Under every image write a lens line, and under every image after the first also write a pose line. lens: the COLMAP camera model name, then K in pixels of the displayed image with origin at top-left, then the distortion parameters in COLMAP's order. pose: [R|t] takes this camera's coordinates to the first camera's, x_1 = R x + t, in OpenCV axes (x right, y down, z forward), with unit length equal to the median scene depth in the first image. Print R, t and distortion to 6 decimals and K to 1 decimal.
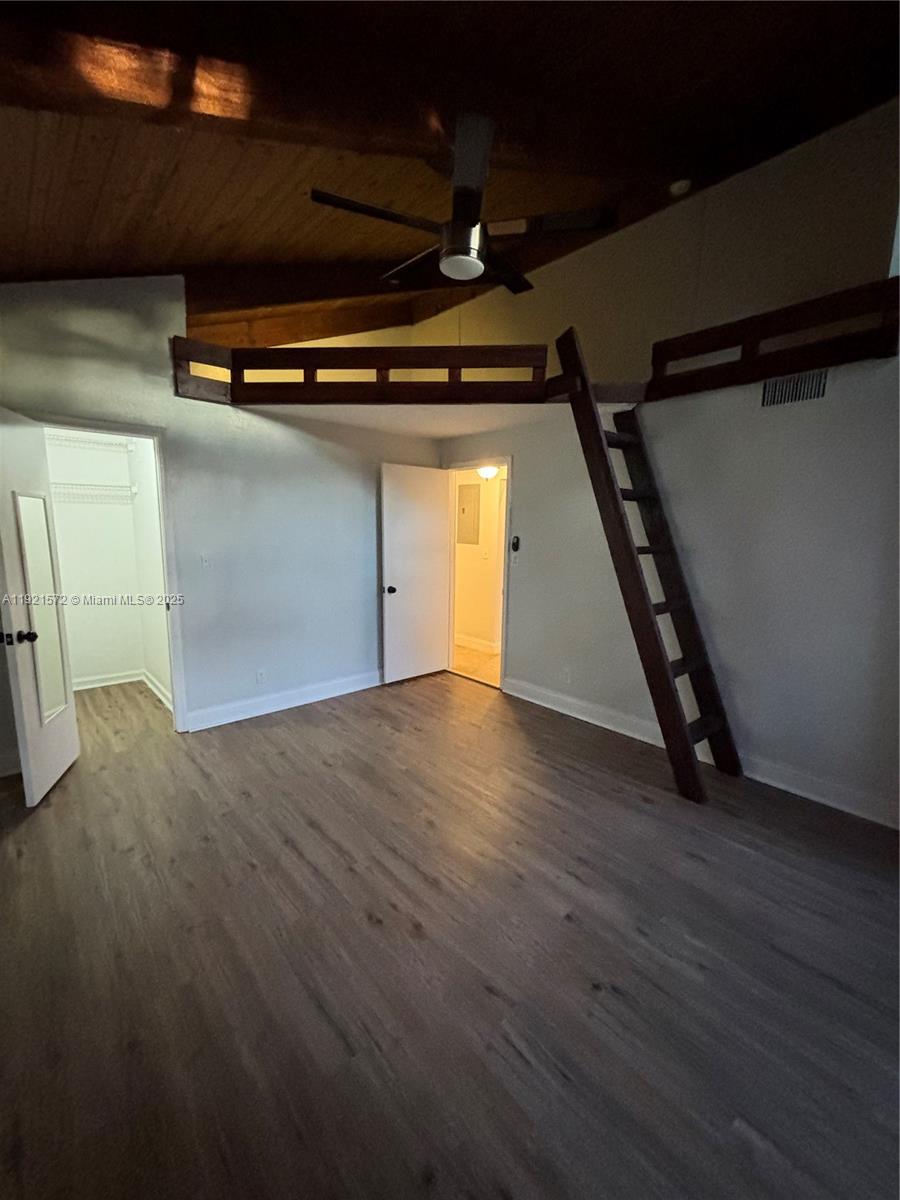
lens RADIAL K [[484.4, 0, 456.7], [0, 484.4, 596.9], [0, 0, 1]] dist [0.001923, -0.000461]
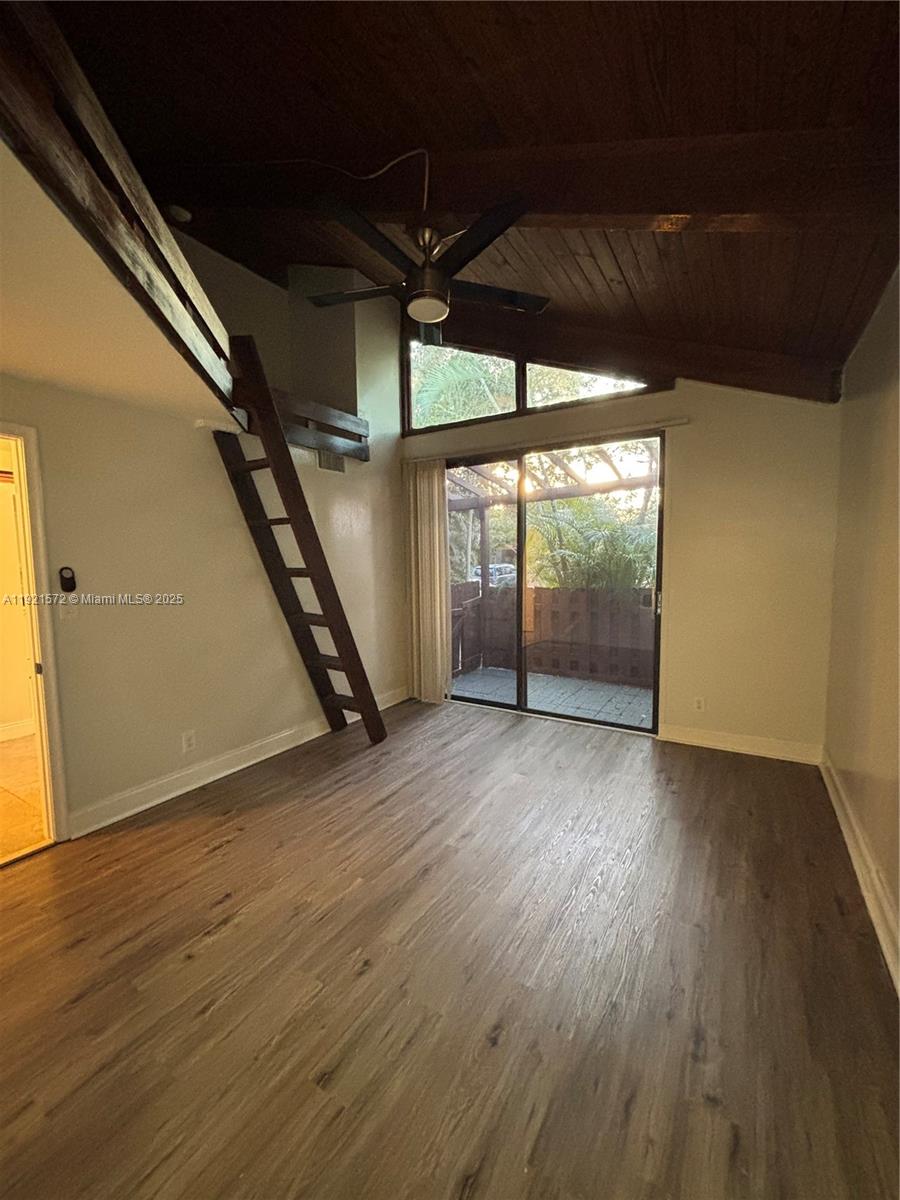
lens RADIAL K [[484.4, 0, 456.3], [0, 484.4, 600.8], [0, 0, 1]] dist [0.001923, -0.000461]
pose [[-0.280997, -0.094446, 0.955050, -0.670693], [0.148670, 0.978849, 0.140542, -0.111976], [-0.948123, 0.181479, -0.261013, 0.822534]]
